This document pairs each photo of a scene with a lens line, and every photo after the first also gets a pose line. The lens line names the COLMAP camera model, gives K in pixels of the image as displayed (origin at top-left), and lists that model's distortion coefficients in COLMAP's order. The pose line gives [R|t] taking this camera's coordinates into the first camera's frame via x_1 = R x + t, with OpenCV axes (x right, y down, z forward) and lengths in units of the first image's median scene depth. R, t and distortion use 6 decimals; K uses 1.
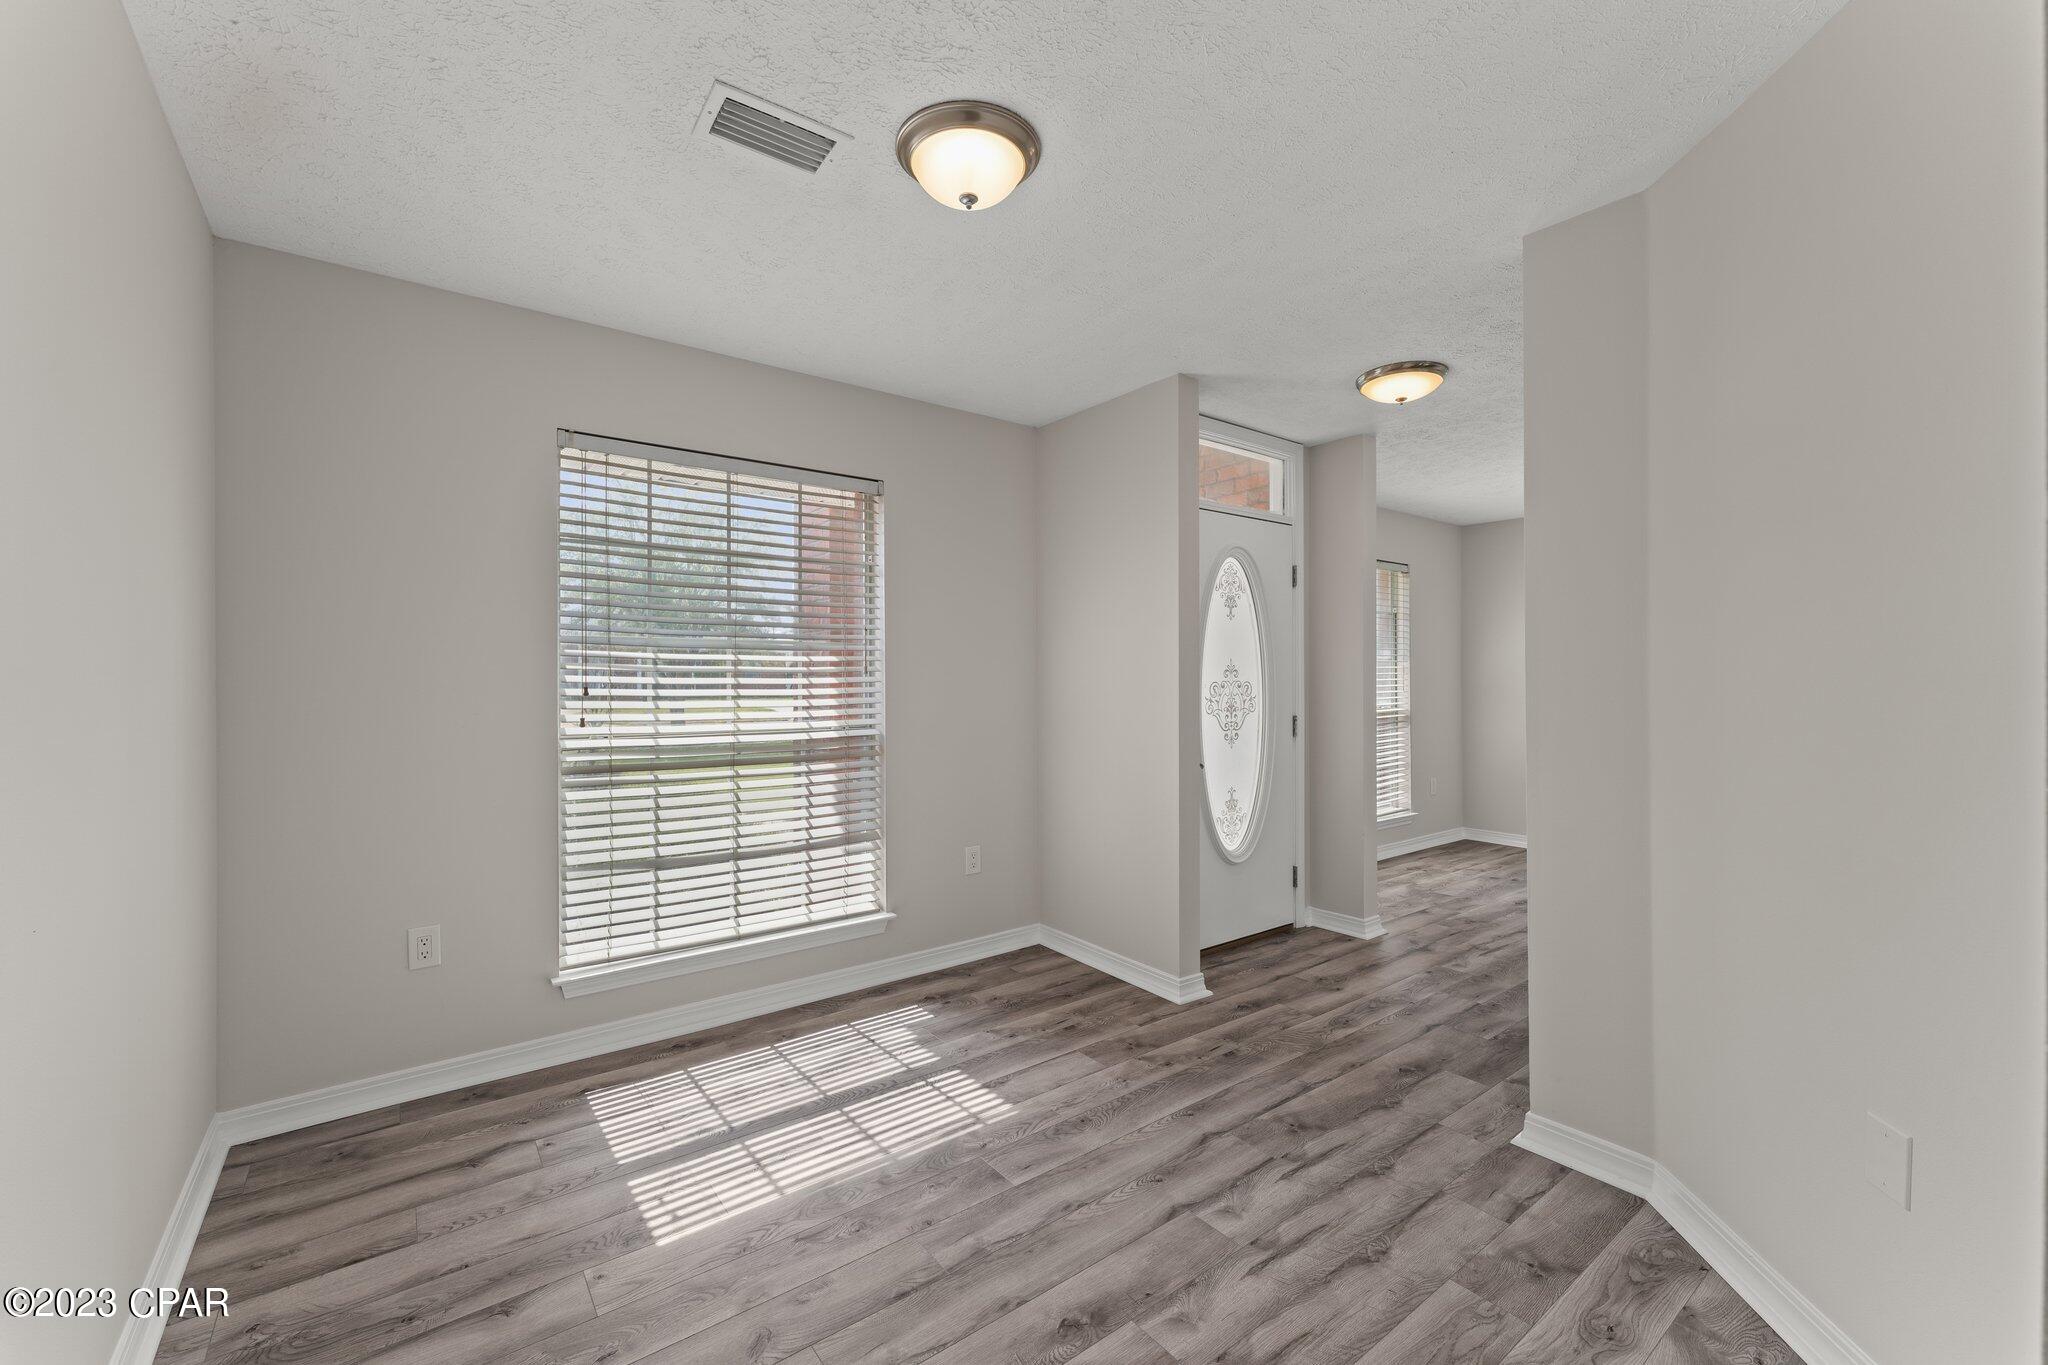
lens RADIAL K [[823.0, 0, 1012.8], [0, 823.0, 688.4], [0, 0, 1]] dist [0.000599, -0.000081]
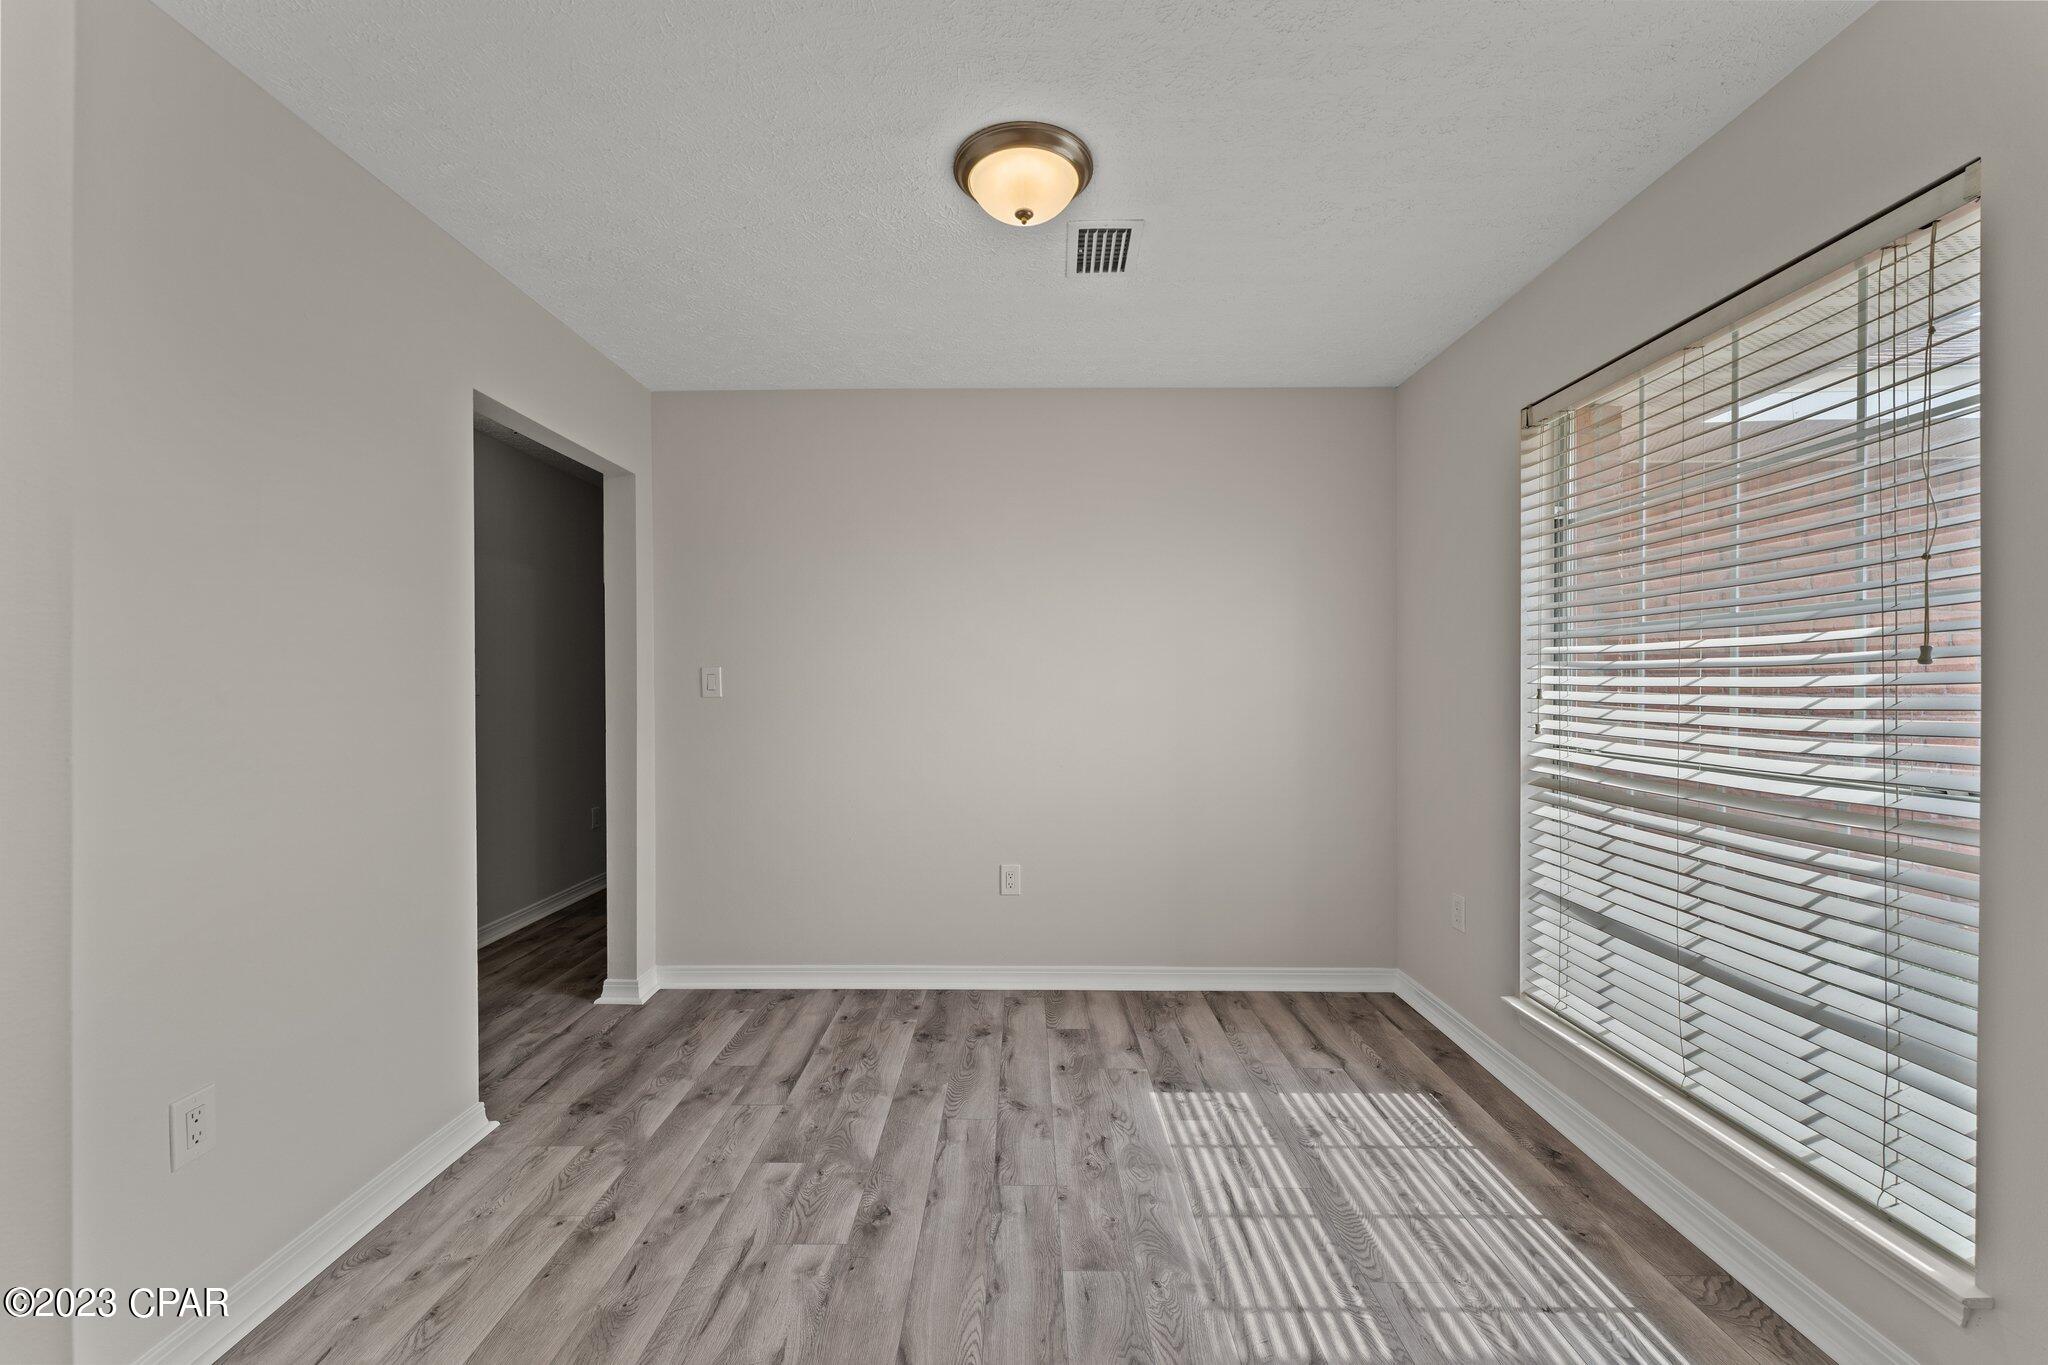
lens RADIAL K [[823.0, 0, 1012.8], [0, 823.0, 688.4], [0, 0, 1]] dist [0.000599, -0.000081]
pose [[-0.609908, 0.006250, -0.792447, 0.614645], [-0.006931, 0.999889, 0.013221, -0.011034], [0.792442, 0.013556, -0.609797, 1.273583]]
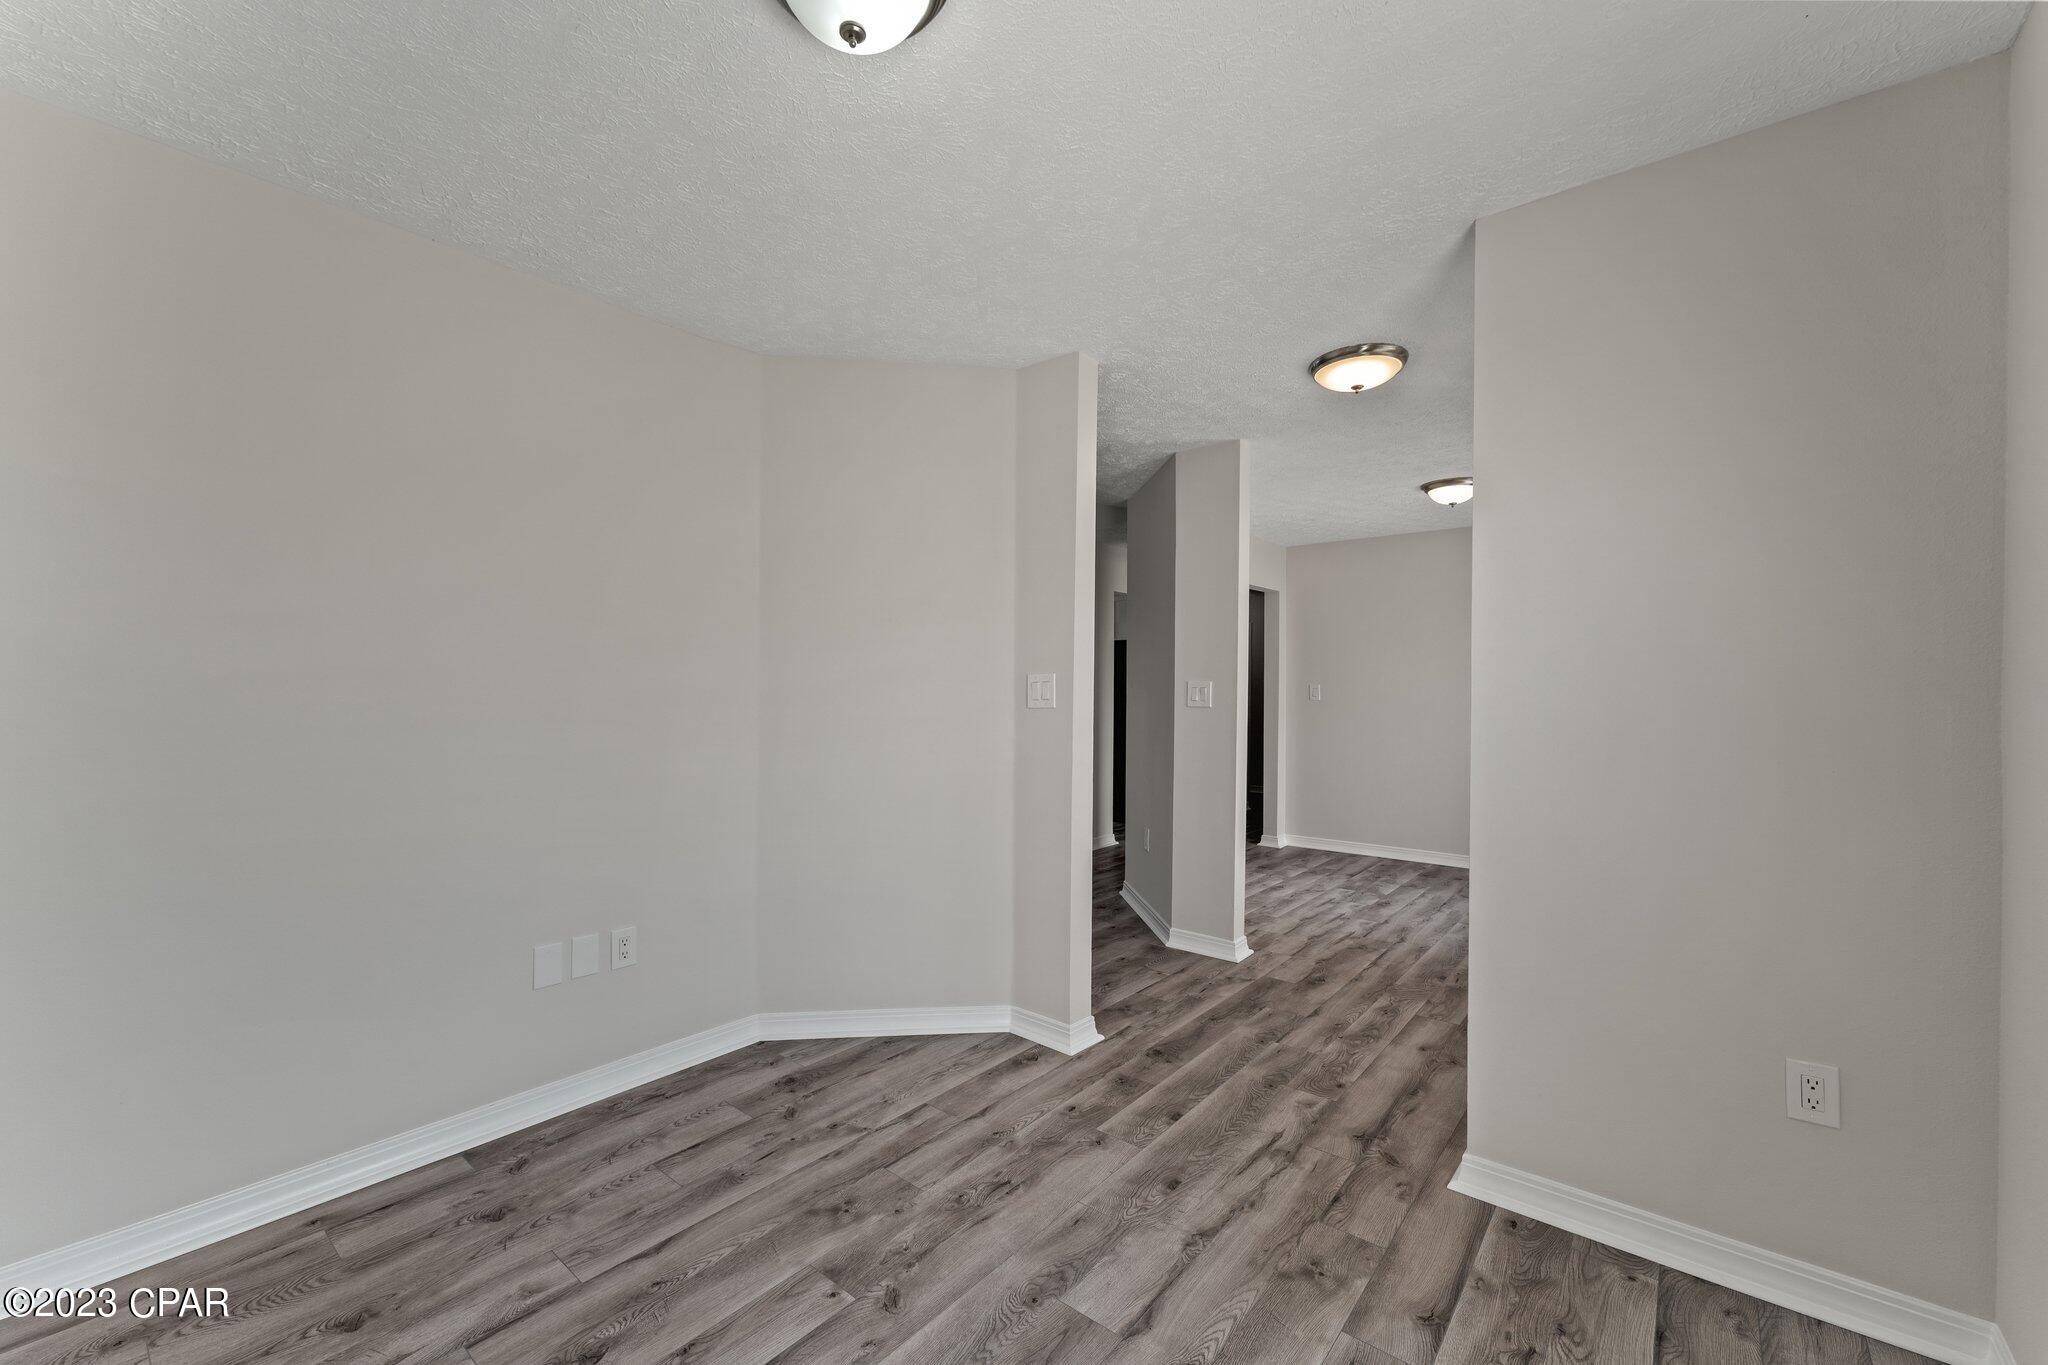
lens RADIAL K [[823.0, 0, 1012.8], [0, 823.0, 688.4], [0, 0, 1]] dist [0.000599, -0.000081]
pose [[-0.972709, -0.007513, -0.231909, 1.316478], [-0.009973, 0.999906, 0.009438, -0.026885], [0.231816, 0.011493, -0.972692, 2.242524]]
